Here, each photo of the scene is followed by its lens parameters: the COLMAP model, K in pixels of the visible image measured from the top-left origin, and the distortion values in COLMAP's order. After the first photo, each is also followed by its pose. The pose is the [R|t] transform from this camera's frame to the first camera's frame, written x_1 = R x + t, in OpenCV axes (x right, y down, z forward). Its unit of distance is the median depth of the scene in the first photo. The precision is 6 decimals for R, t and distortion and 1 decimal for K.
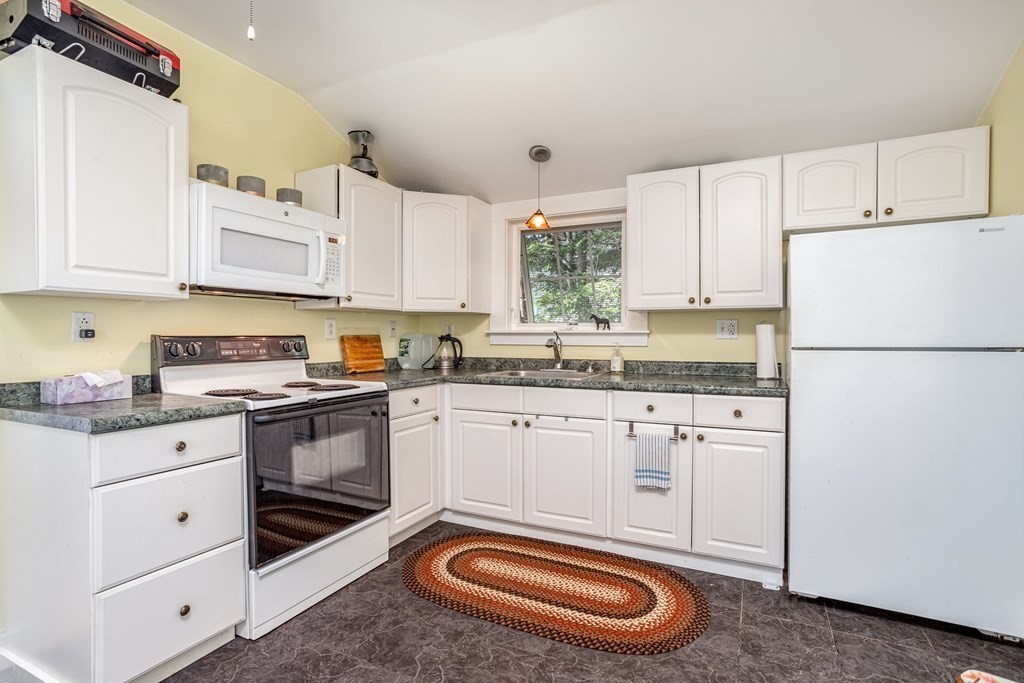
lens RADIAL K [[483.4, 0, 526.1], [0, 483.4, 338.4], [0, 0, 1]] dist [-0.054818, 0.026896]
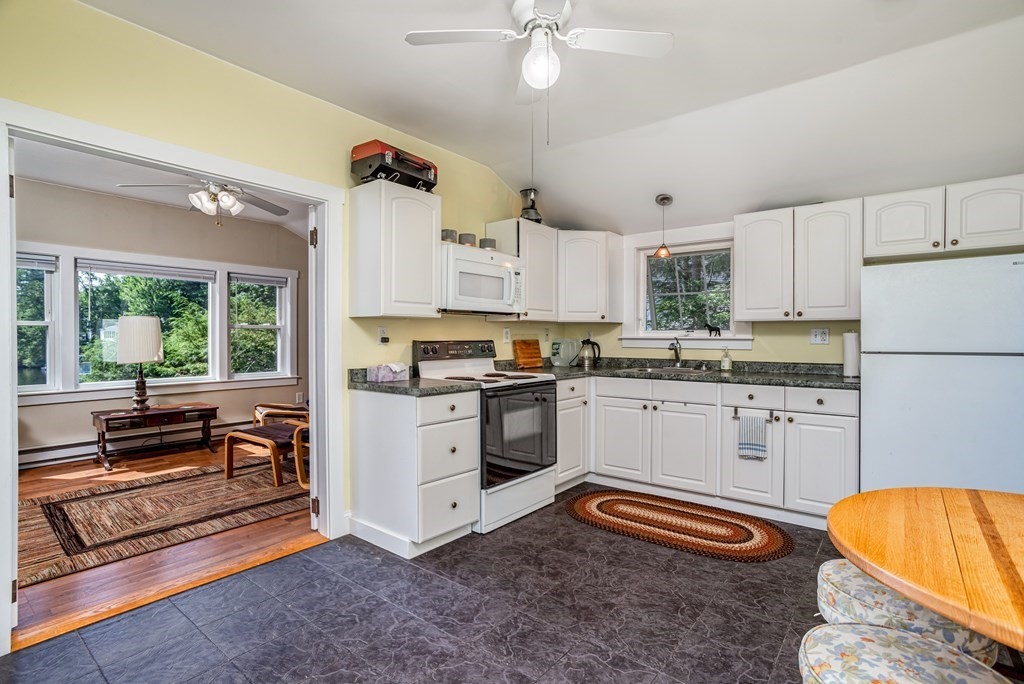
lens RADIAL K [[483.1, 0, 551.8], [0, 483.1, 338.3], [0, 0, 1]] dist [-0.037447, -0.000320]
pose [[0.984628, 0.003394, -0.174634, -0.048727], [-0.003877, 0.999990, -0.002423, -0.009877], [0.174624, 0.003062, 0.984630, -0.375613]]
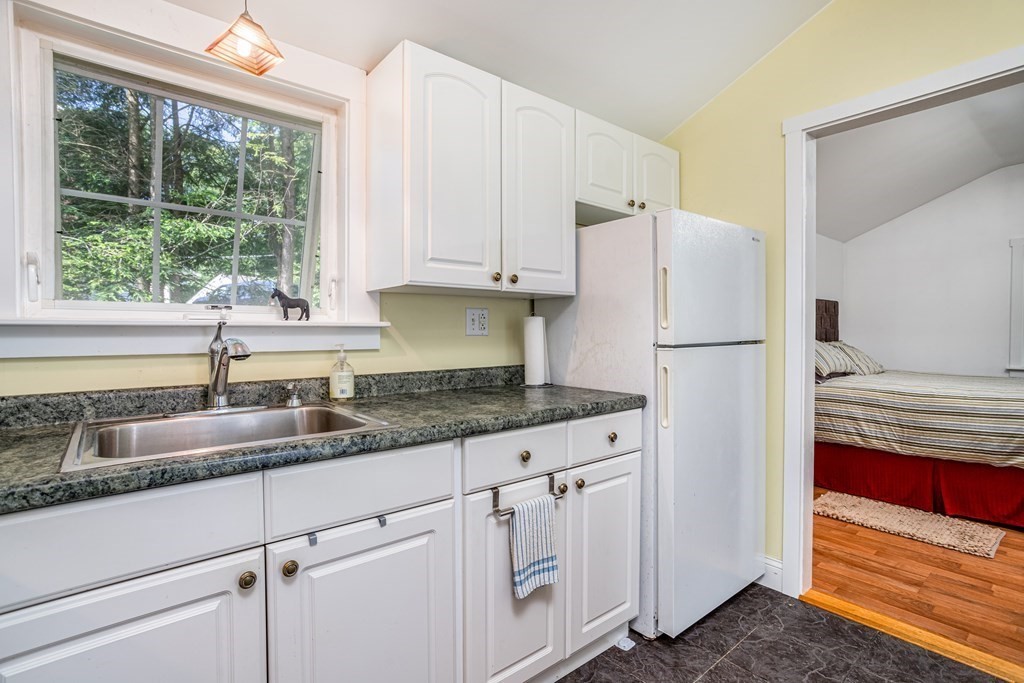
lens RADIAL K [[500.1, 0, 504.7], [0, 500.1, 340.4], [0, 0, 1]] dist [-0.062379, 0.029231]
pose [[0.452404, -0.016197, 0.891666, -0.271511], [0.008336, 0.999868, 0.013933, -0.002316], [-0.891774, 0.001129, 0.452480, 0.720702]]
